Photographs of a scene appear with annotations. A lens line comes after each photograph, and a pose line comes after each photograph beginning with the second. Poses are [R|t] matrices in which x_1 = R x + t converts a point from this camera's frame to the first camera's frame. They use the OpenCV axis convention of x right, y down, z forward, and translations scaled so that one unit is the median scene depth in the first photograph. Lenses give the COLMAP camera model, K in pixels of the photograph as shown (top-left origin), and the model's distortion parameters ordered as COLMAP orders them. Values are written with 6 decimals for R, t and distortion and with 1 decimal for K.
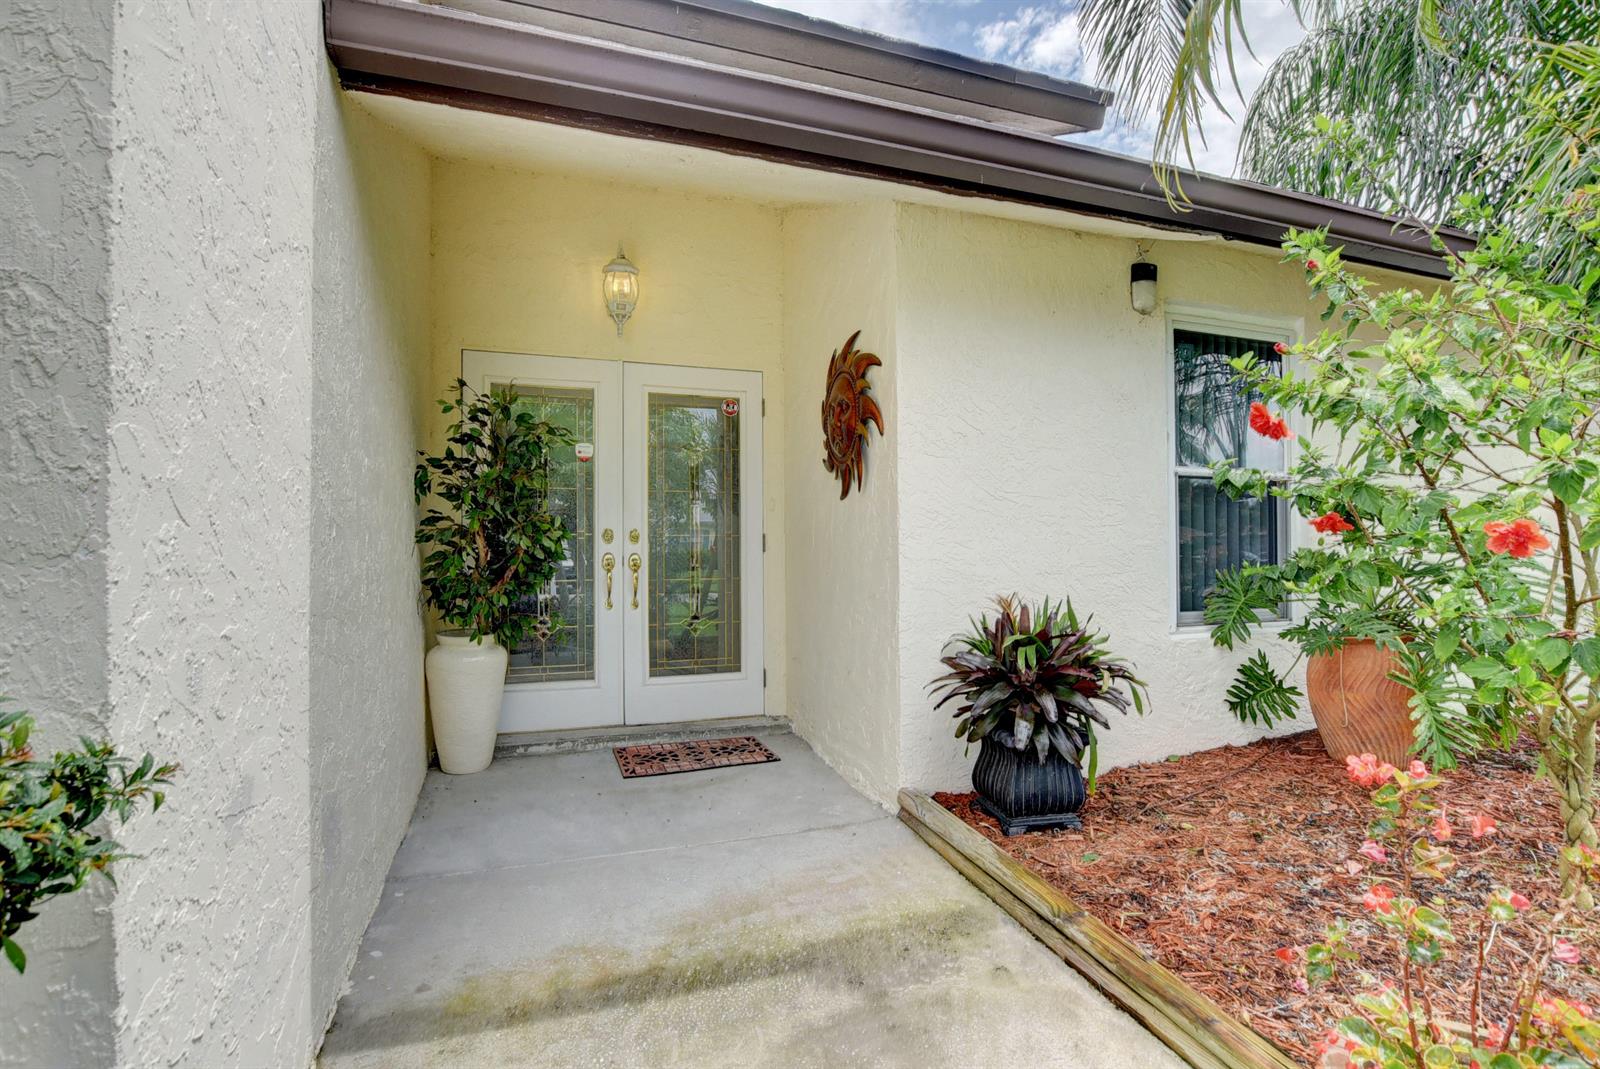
lens RADIAL K [[780.3, 0, 803.5], [0, 780.3, 542.1], [0, 0, 1]] dist [-0.028636, 0.001270]
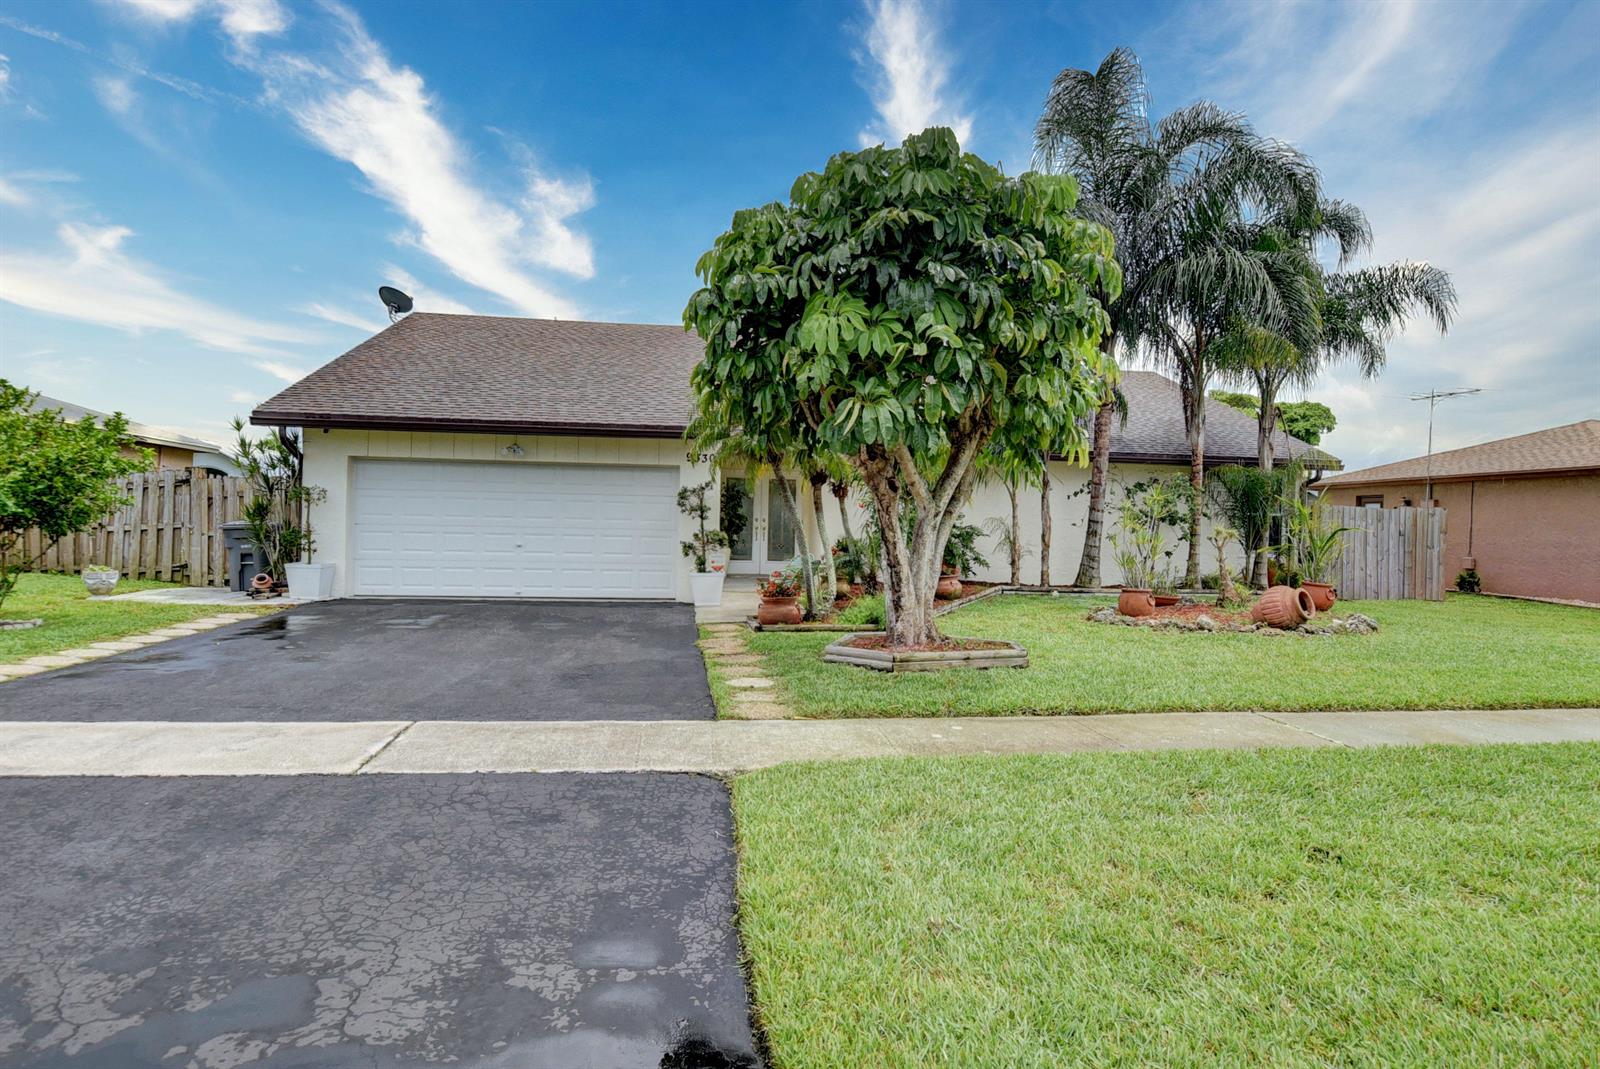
lens RADIAL K [[891.7, 0, 800.0], [0, 891.7, 534.5], [0, 0, 1]] dist [-0.019283, 0.000825]
pose [[0.980632, 0.031058, -0.193381, 0.989664], [-0.027924, 0.999431, 0.018907, -0.031313], [0.193858, -0.013141, 0.980942, -4.003056]]
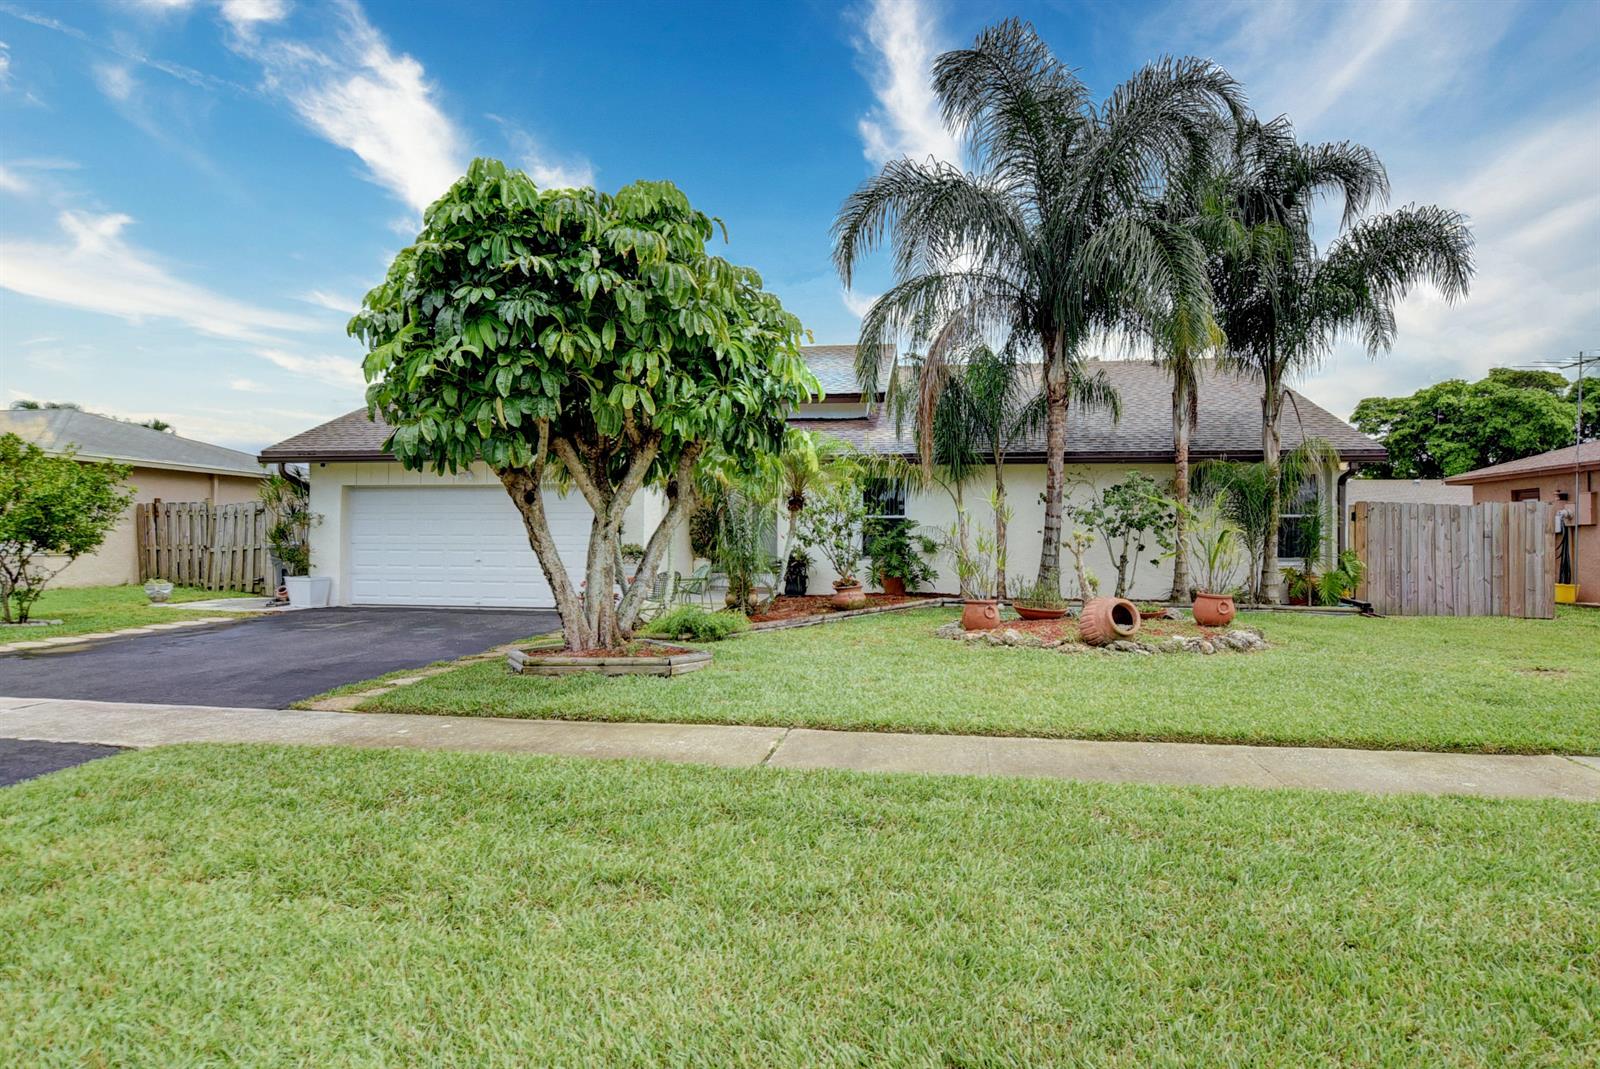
lens RADIAL K [[891.7, 0, 800.0], [0, 891.7, 534.5], [0, 0, 1]] dist [-0.019283, 0.000825]
pose [[0.880788, 0.009756, -0.473410, 2.664169], [-0.007432, 0.999949, 0.006779, -0.044185], [0.473452, -0.002452, 0.880816, -3.448887]]
